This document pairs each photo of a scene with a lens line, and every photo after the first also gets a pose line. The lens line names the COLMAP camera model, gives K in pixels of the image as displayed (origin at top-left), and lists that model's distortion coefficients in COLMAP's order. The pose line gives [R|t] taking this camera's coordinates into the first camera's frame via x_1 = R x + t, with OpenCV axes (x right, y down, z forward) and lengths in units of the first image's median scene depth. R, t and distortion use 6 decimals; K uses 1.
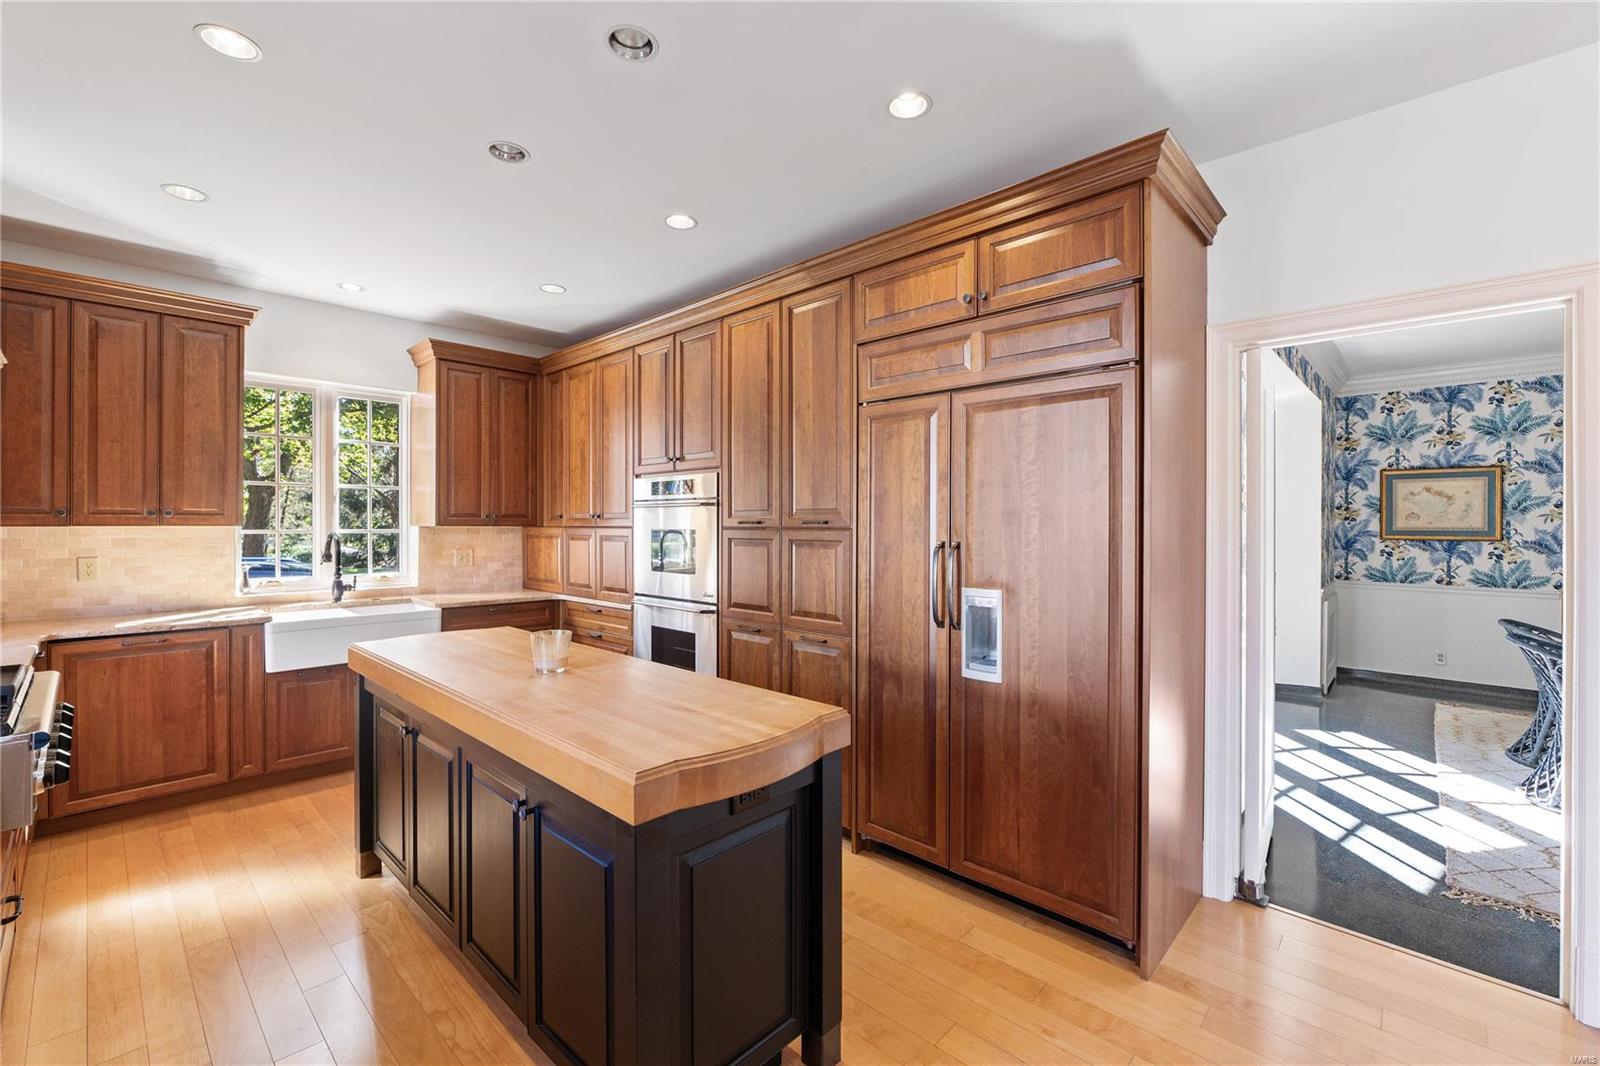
lens RADIAL K [[673.7, 0, 798.9], [0, 673.7, 526.0], [0, 0, 1]] dist [-0.011578, 0.000555]
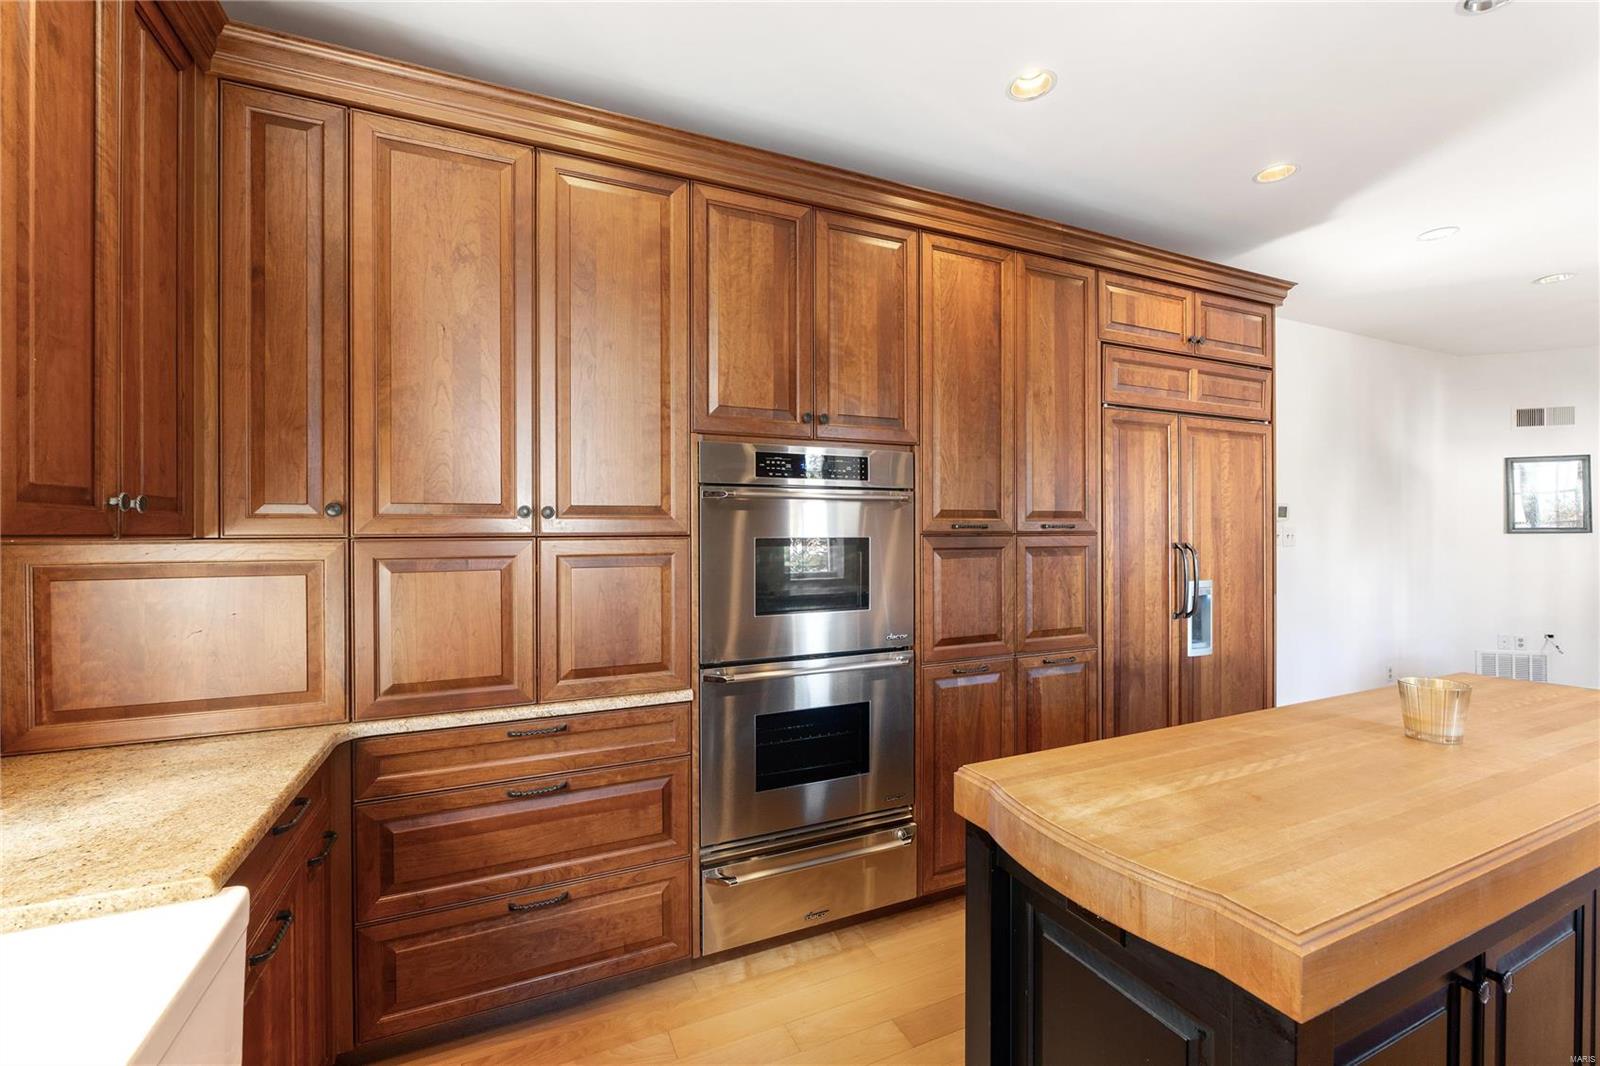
lens RADIAL K [[673.7, 0, 798.5], [0, 673.7, 532.0], [0, 0, 1]] dist [-0.011578, 0.000555]
pose [[0.376729, -0.004347, 0.926313, -0.835345], [0.006312, 0.999978, 0.002125, -0.001581], [-0.926302, 0.005046, 0.376748, 0.898833]]
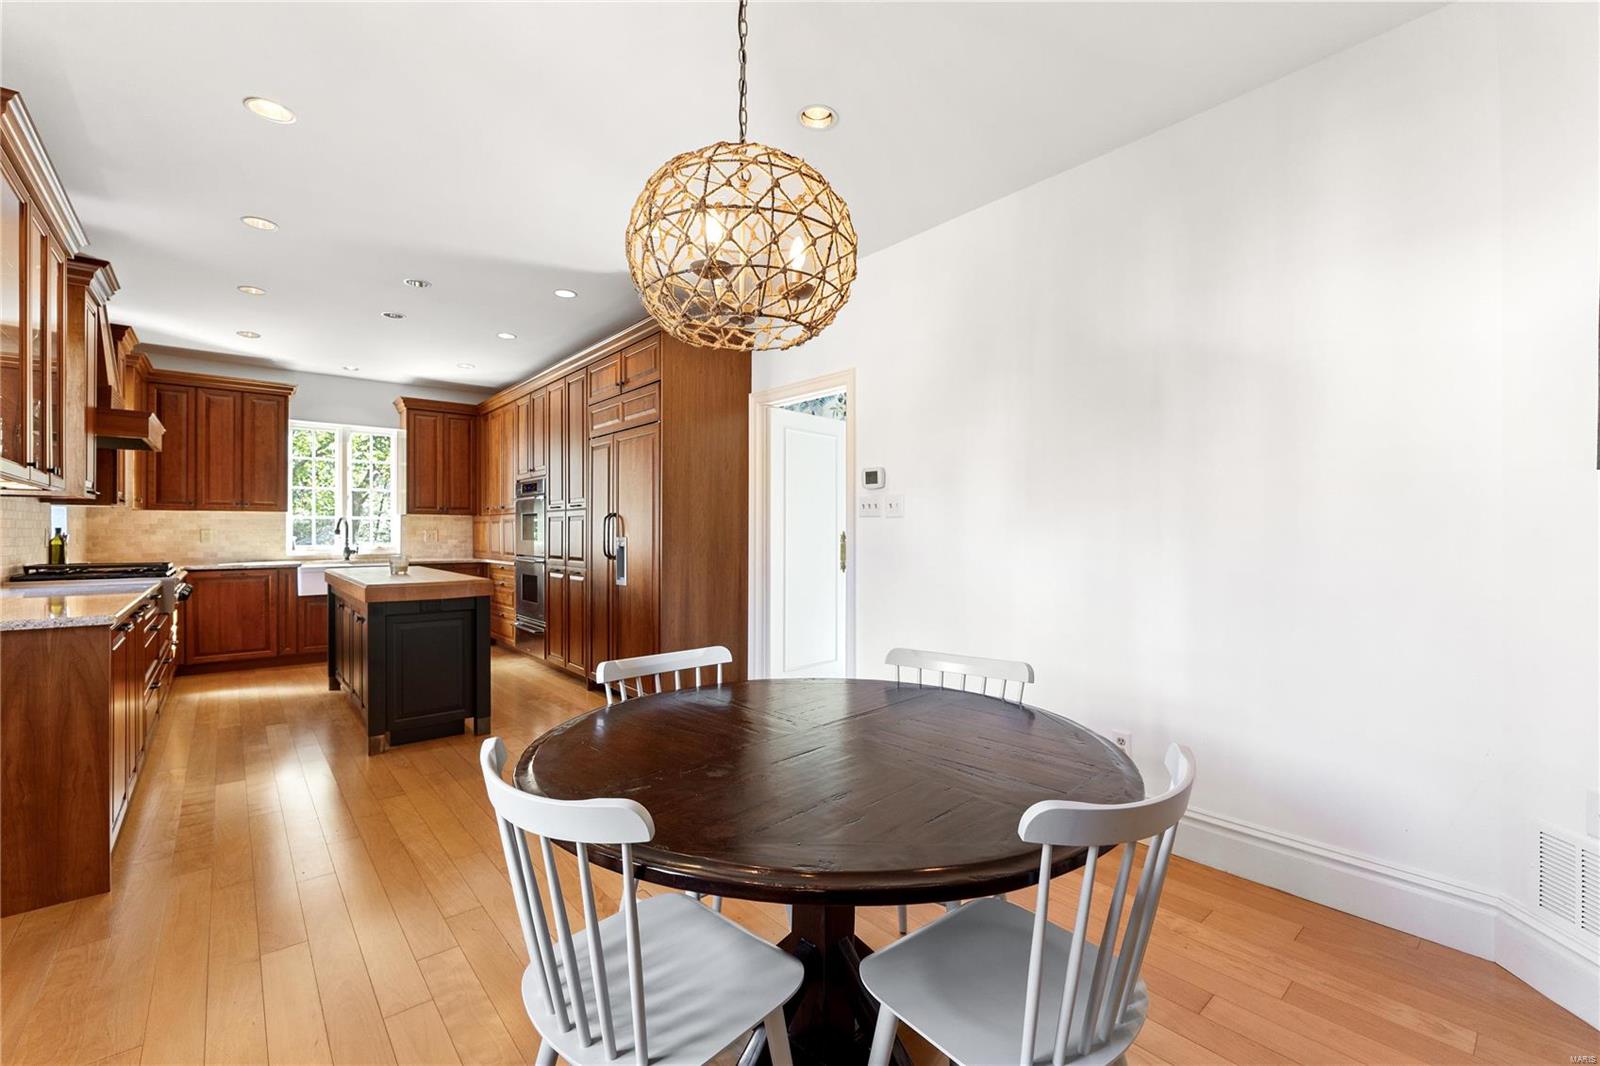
lens RADIAL K [[673.7, 0, 800.8], [0, 673.7, 533.0], [0, 0, 1]] dist [-0.011578, 0.000555]
pose [[0.993962, -0.000940, -0.109718, 0.728701], [0.000779, 0.999999, -0.001514, 0.062777], [0.109719, 0.001420, 0.993962, -0.617105]]
